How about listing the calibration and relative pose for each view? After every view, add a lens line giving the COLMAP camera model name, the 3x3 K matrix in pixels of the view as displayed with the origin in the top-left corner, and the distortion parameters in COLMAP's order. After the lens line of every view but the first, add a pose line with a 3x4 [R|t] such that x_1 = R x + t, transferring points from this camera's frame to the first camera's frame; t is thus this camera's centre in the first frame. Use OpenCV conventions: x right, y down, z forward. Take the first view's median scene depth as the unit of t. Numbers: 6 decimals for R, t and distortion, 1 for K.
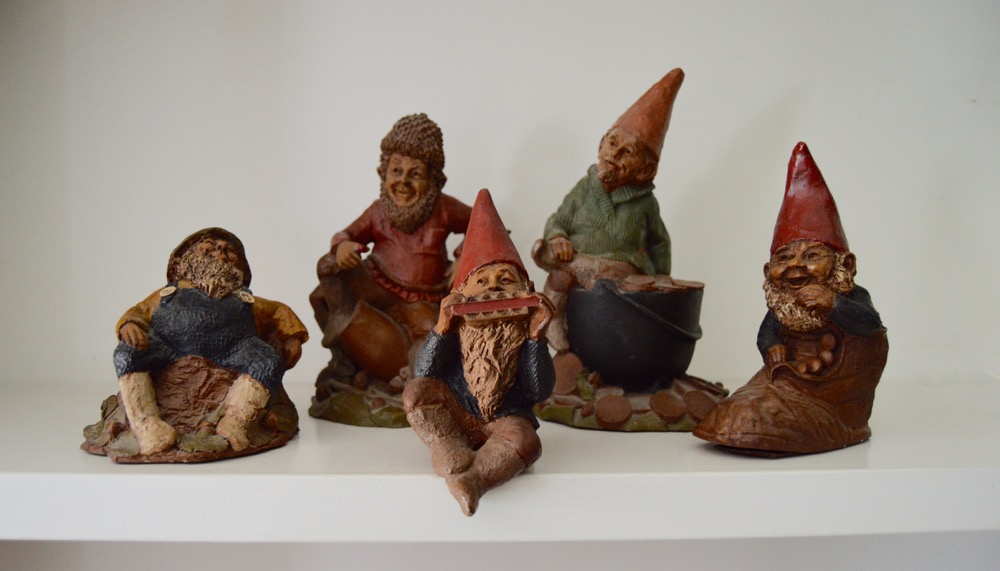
lens RADIAL K [[791.9, 0, 503.2], [0, 791.9, 279.9], [0, 0, 1]] dist [-0.019873, 0.002278]
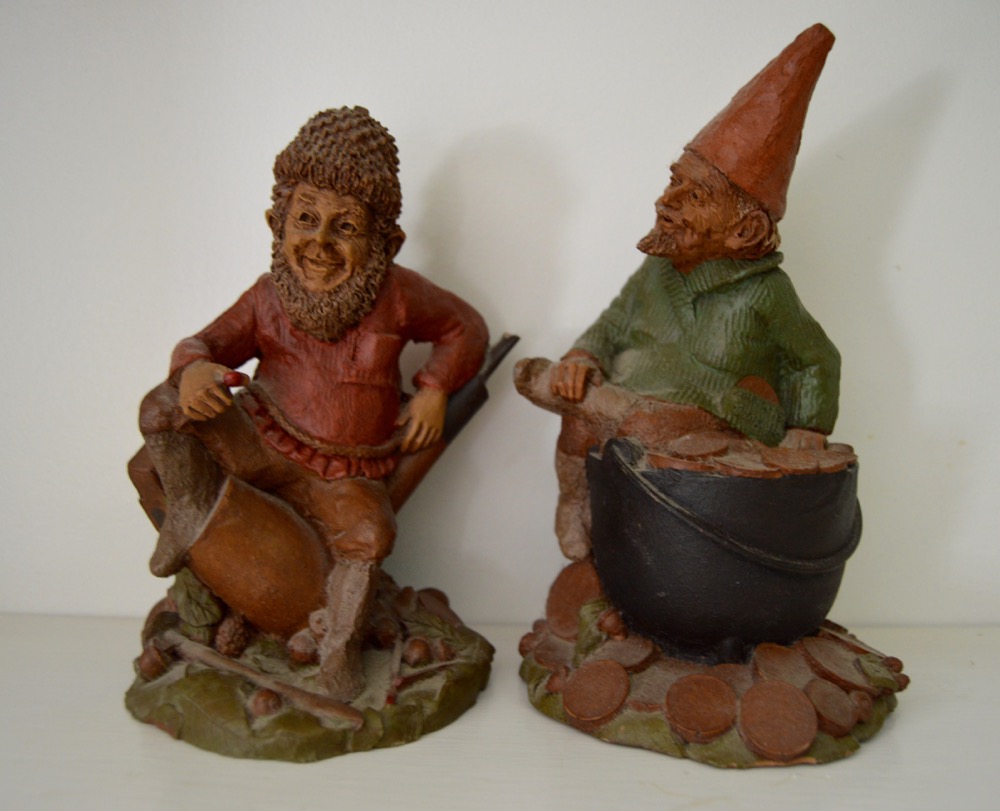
lens RADIAL K [[881.5, 0, 508.2], [0, 881.5, 372.7], [0, 0, 1]] dist [-0.063238, 0.004327]
pose [[0.993869, 0.011133, 0.109999, -0.067228], [-0.013750, 0.999640, 0.023059, -0.055043], [-0.109703, -0.024431, 0.993664, 0.431383]]
